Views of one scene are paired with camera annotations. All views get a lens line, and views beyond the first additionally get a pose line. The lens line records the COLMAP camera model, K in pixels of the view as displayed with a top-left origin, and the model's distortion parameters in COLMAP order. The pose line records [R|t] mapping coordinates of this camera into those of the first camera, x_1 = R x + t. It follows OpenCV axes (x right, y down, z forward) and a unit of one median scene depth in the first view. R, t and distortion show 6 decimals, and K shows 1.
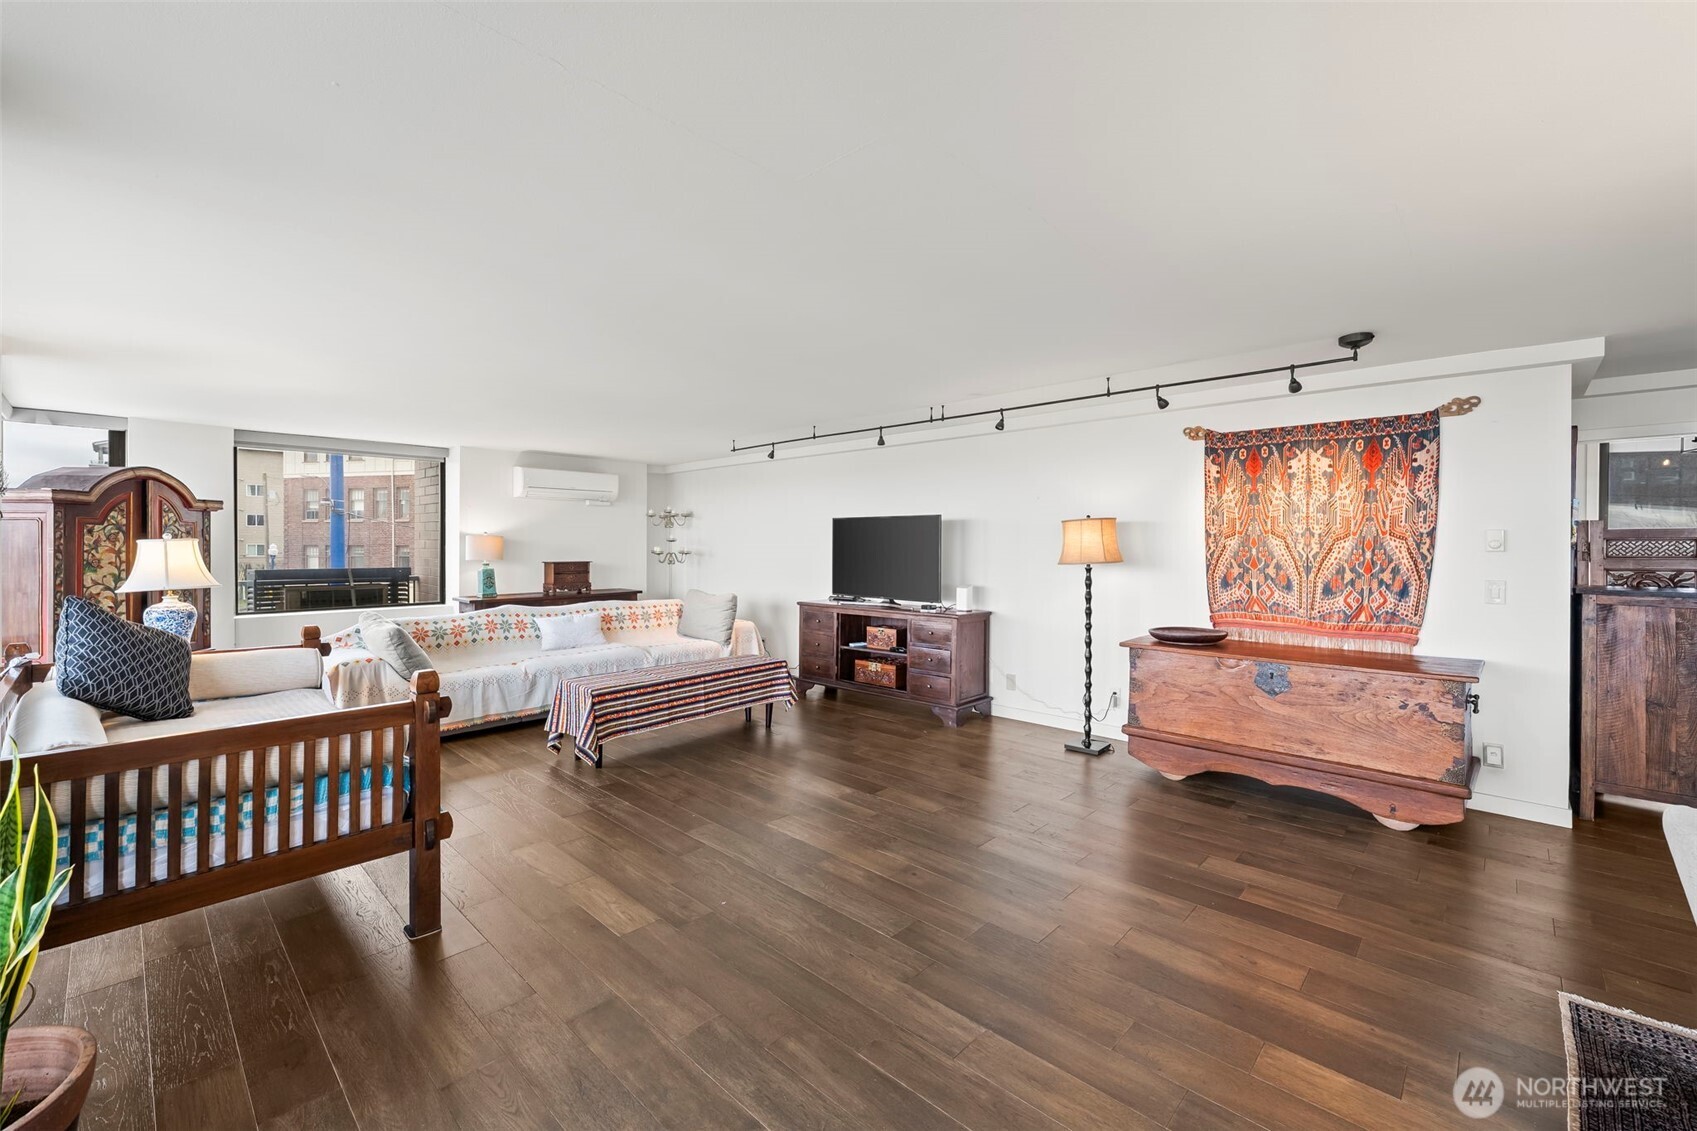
lens RADIAL K [[672.8, 0, 852.4], [0, 672.8, 557.9], [0, 0, 1]] dist [-0.000339, 0.000021]
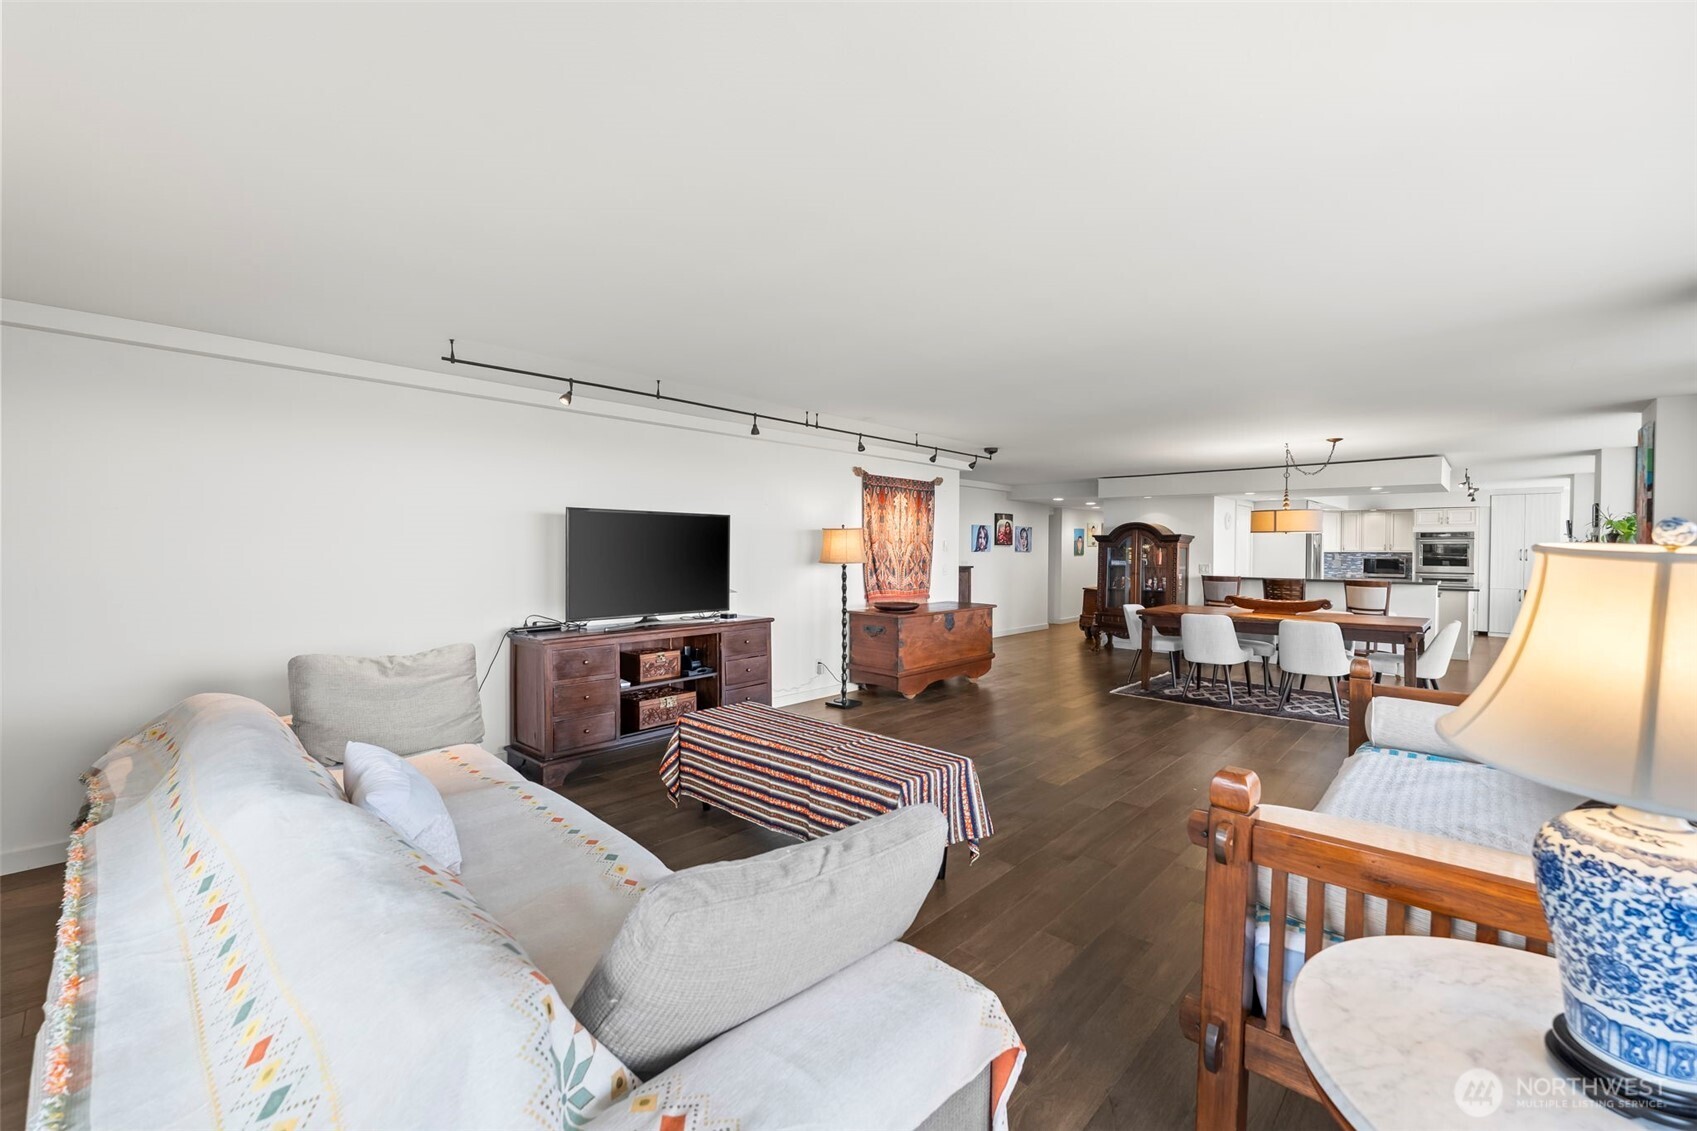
lens RADIAL K [[701.8, 0, 848.5], [0, 701.8, 565.5], [0, 0, 1]] dist [0.000164, 0.000027]
pose [[-0.005244, -0.036967, 0.999303, -1.060385], [0.002020, 0.999314, 0.036978, -0.037827], [-0.999984, 0.002212, -0.005165, 1.069393]]
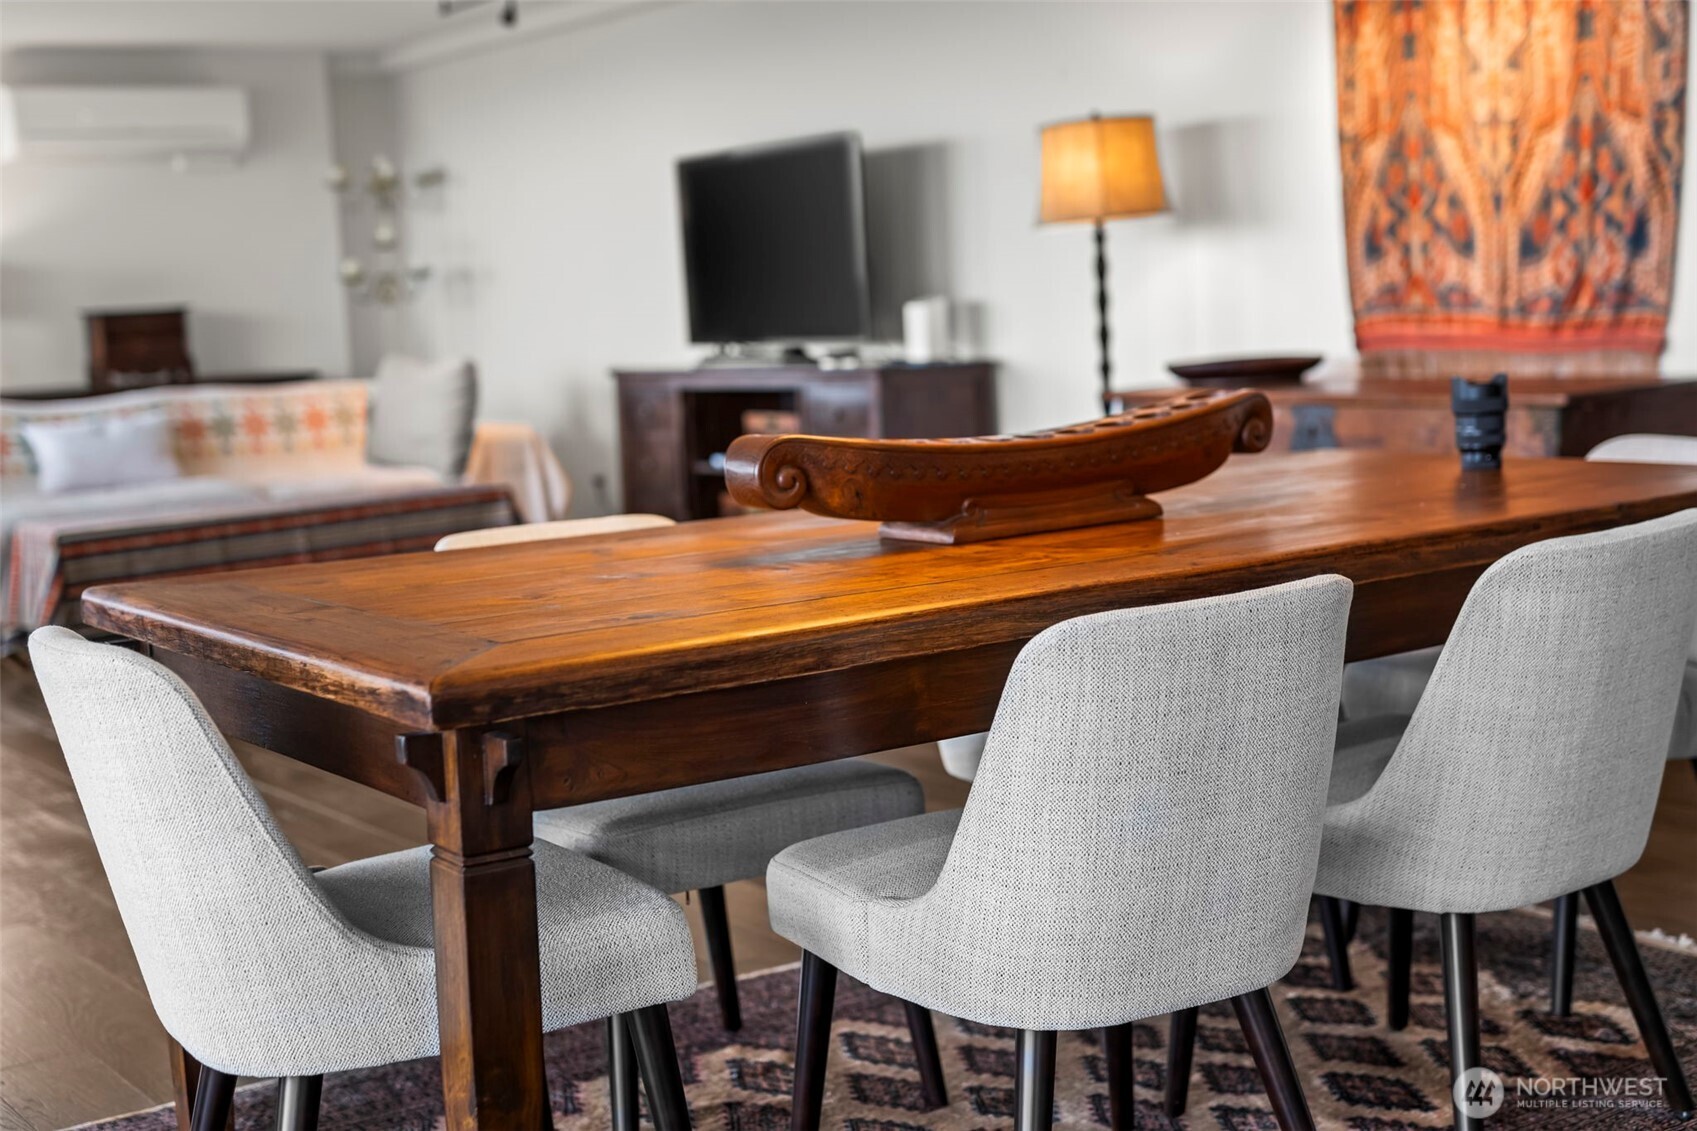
lens RADIAL K [[2293.3, 0, 848.5], [0, 2293.3, 565.5], [0, 0, 1]] dist [0.004890, 0.004280]
pose [[0.975100, -0.034103, -0.219129, 0.546903], [0.058696, 0.992555, 0.106719, 0.063690], [0.213859, -0.116923, 0.969842, -0.538722]]
